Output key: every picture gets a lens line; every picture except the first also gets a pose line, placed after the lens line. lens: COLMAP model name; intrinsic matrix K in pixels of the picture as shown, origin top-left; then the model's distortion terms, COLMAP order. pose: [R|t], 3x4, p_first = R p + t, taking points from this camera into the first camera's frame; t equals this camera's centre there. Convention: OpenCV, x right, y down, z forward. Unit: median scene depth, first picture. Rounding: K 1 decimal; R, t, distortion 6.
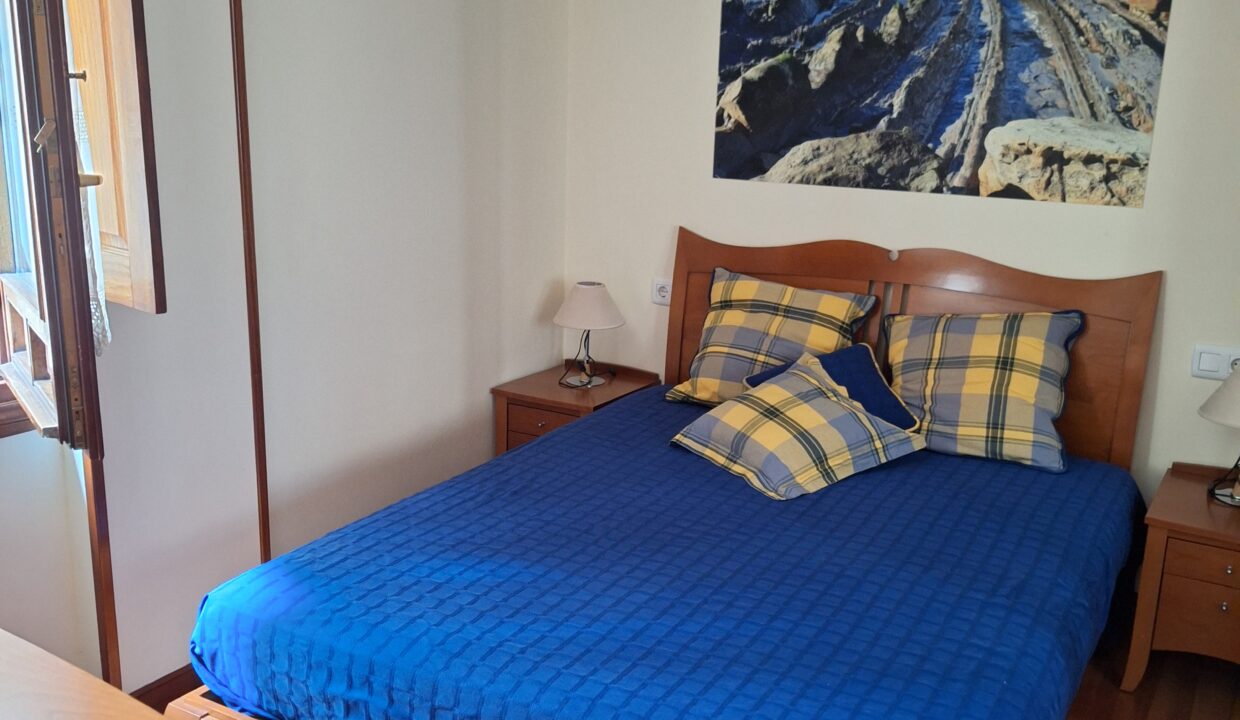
lens RADIAL K [[1127.1, 0, 620.0], [0, 1127.1, 360.0], [0, 0, 1]] dist [0.001197, -0.010895]
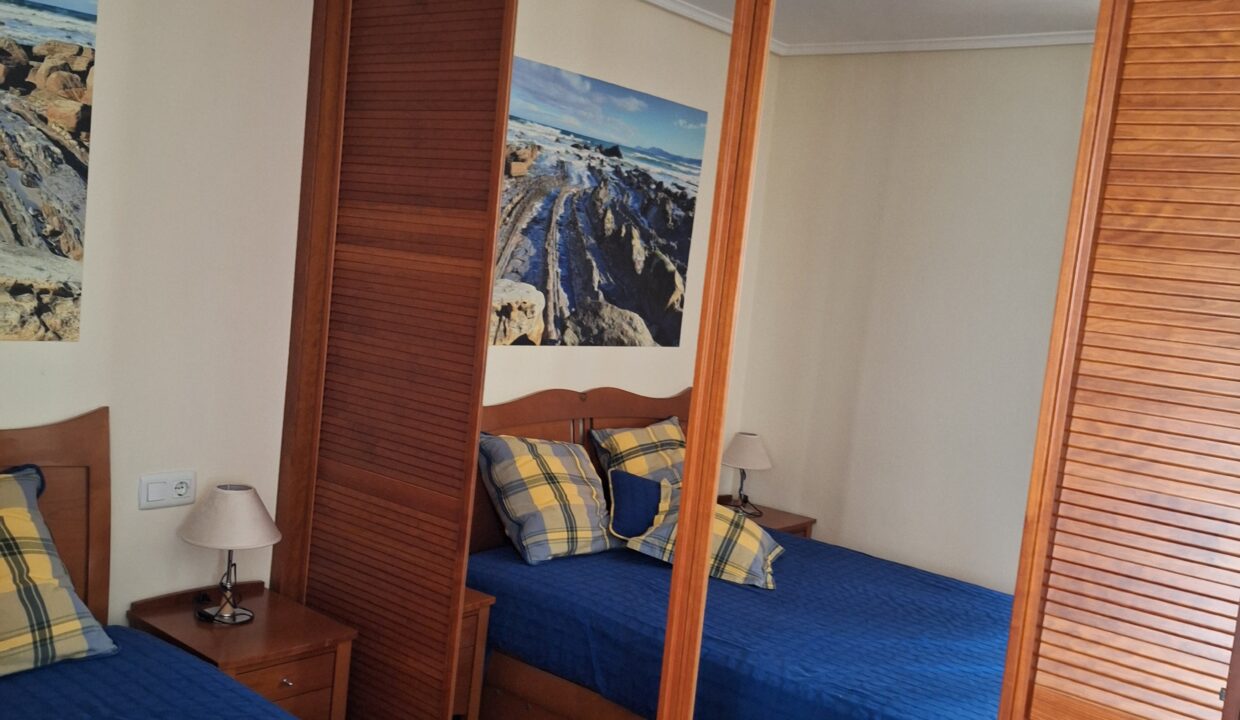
lens RADIAL K [[1127.1, 0, 620.0], [0, 1127.1, 360.0], [0, 0, 1]] dist [0.001197, -0.010895]
pose [[0.193774, -0.098217, 0.976117, -0.344282], [0.134932, 0.988188, 0.072645, -0.127914], [-0.971723, 0.117633, 0.204738, 0.392875]]
